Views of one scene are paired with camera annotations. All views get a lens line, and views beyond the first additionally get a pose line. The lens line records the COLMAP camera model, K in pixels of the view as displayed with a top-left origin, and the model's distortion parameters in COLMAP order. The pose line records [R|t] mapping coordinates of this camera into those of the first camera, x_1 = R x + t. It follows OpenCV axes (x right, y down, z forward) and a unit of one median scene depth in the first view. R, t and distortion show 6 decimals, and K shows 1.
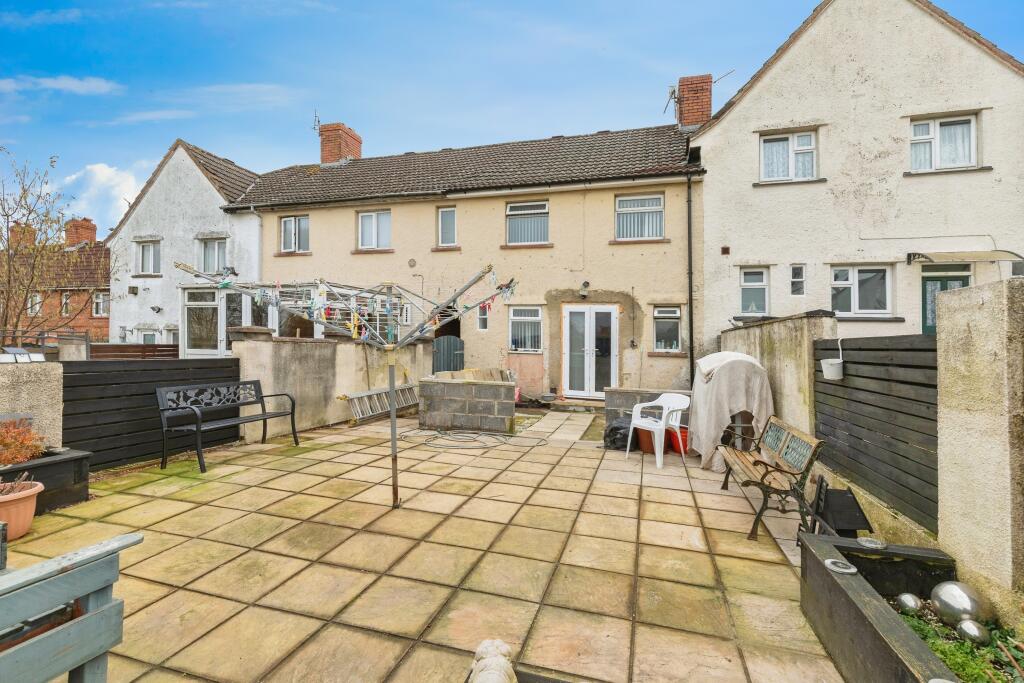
lens RADIAL K [[464.1, 0, 512.7], [0, 464.1, 334.3], [0, 0, 1]] dist [0.009918, -0.000482]
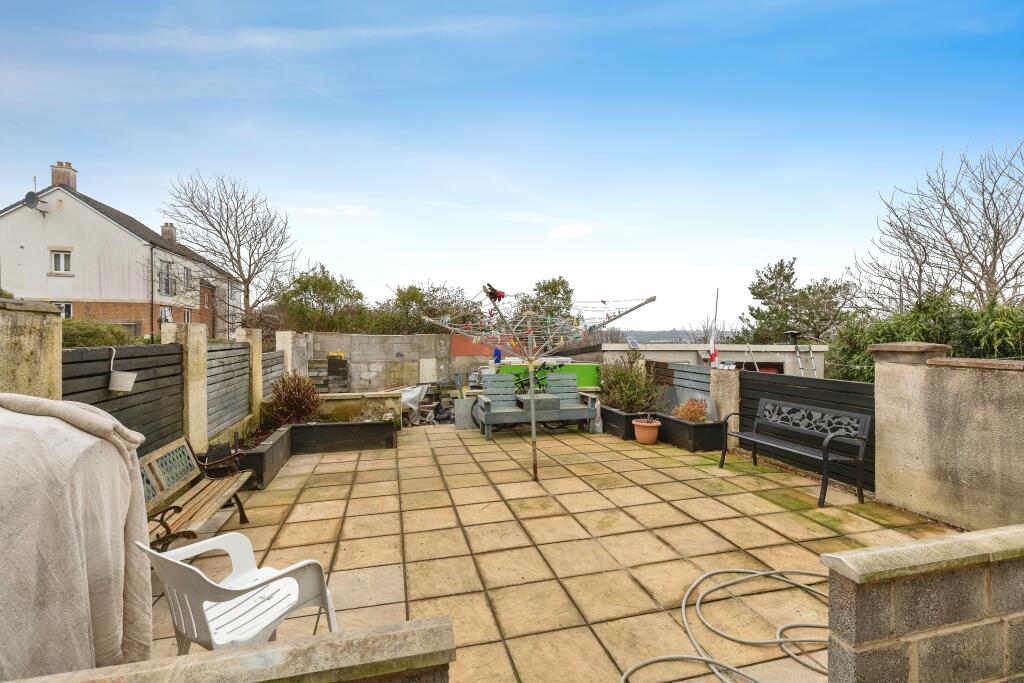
lens RADIAL K [[469.5, 0, 512.3], [0, 469.5, 343.3], [0, 0, 1]] dist [0.004755, -0.000428]
pose [[-0.856983, -0.021380, -0.514901, 0.223518], [-0.013904, 0.999735, -0.018370, 0.003992], [0.515157, -0.008583, -0.857053, 0.942856]]
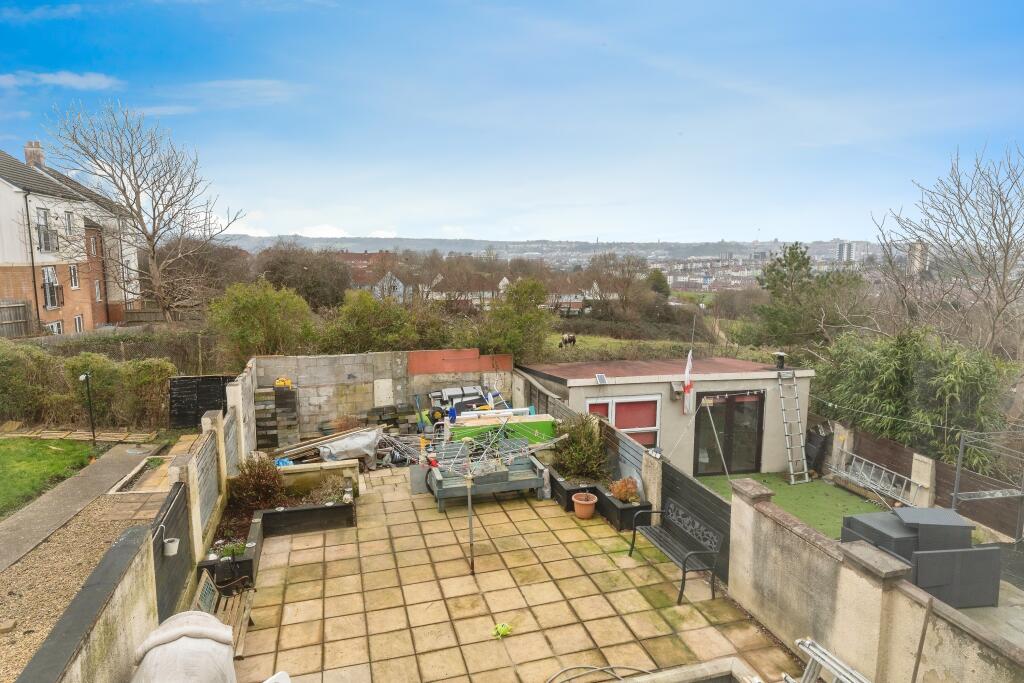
lens RADIAL K [[648.4, 0, 513.5], [0, 648.4, 342.2], [0, 0, 1]] dist [0.000202, -0.000218]
pose [[-0.847099, 0.050947, -0.528988, 0.352182], [-0.012028, 0.993301, 0.114925, -0.311421], [0.531299, 0.103716, -0.840811, 1.295807]]
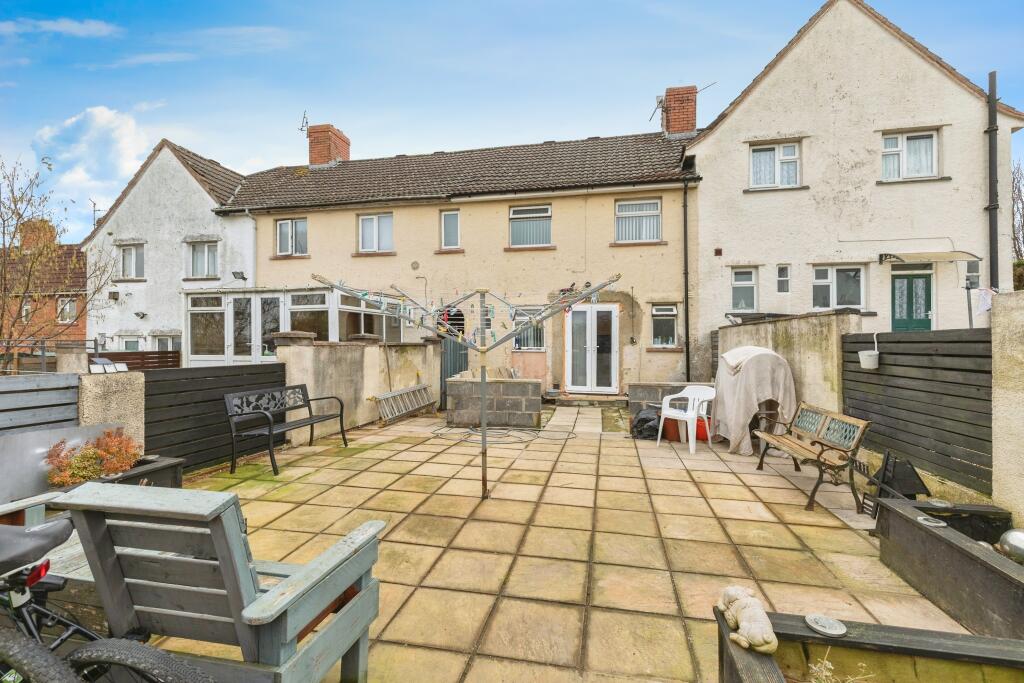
lens RADIAL K [[457.7, 0, 514.2], [0, 457.7, 337.6], [0, 0, 1]] dist [0.008840, -0.000140]
pose [[0.996616, -0.020507, 0.079599, -0.116487], [0.019627, 0.999737, 0.011833, -0.004329], [-0.079820, -0.010231, 0.996757, -0.025899]]
